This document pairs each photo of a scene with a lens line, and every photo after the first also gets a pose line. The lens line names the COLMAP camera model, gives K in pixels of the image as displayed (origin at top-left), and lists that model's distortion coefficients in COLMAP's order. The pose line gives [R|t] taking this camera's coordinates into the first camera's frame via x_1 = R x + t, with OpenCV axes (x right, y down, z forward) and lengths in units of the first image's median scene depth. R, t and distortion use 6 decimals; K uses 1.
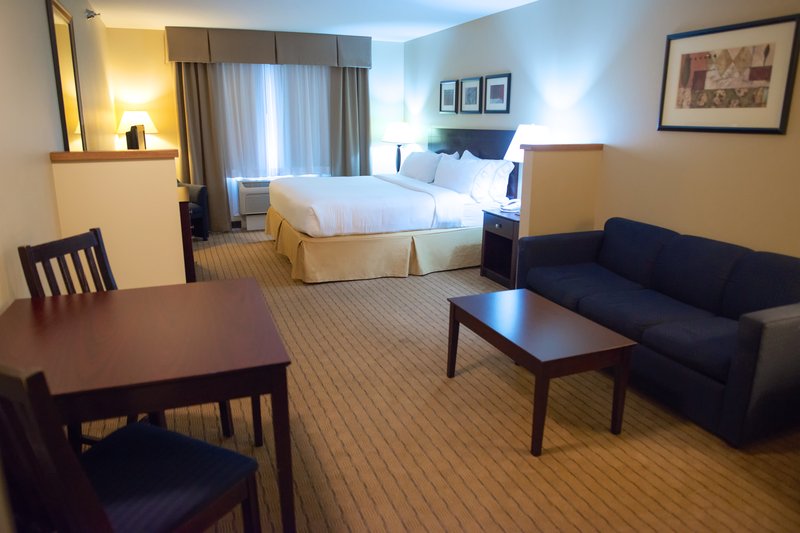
lens RADIAL K [[574.5, 0, 400.4], [0, 574.5, 247.2], [0, 0, 1]] dist [0.004728, 0.002933]
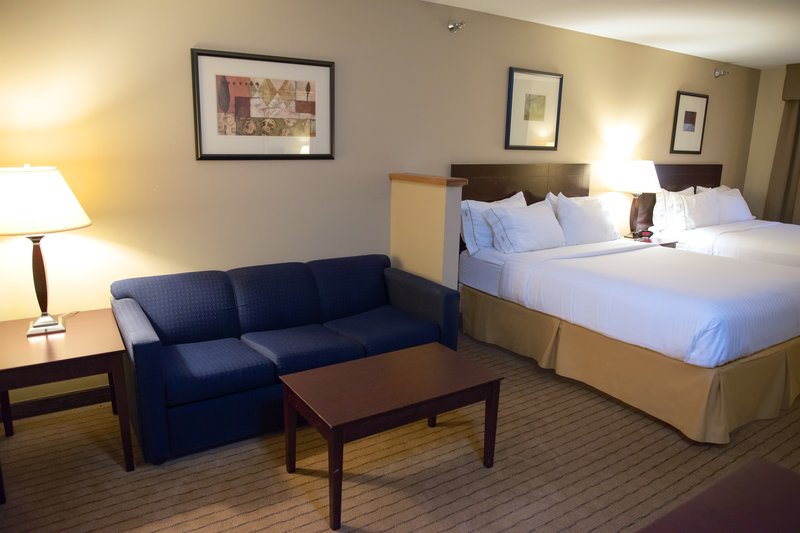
lens RADIAL K [[551.7, 0, 400.0], [0, 551.7, 266.5], [0, 0, 1]] dist [-0.063266, 0.032931]
pose [[-0.201090, -0.227971, 0.952676, -0.472768], [0.199542, 0.942618, 0.267683, -0.240528], [-0.959034, 0.243927, -0.144061, 0.984510]]
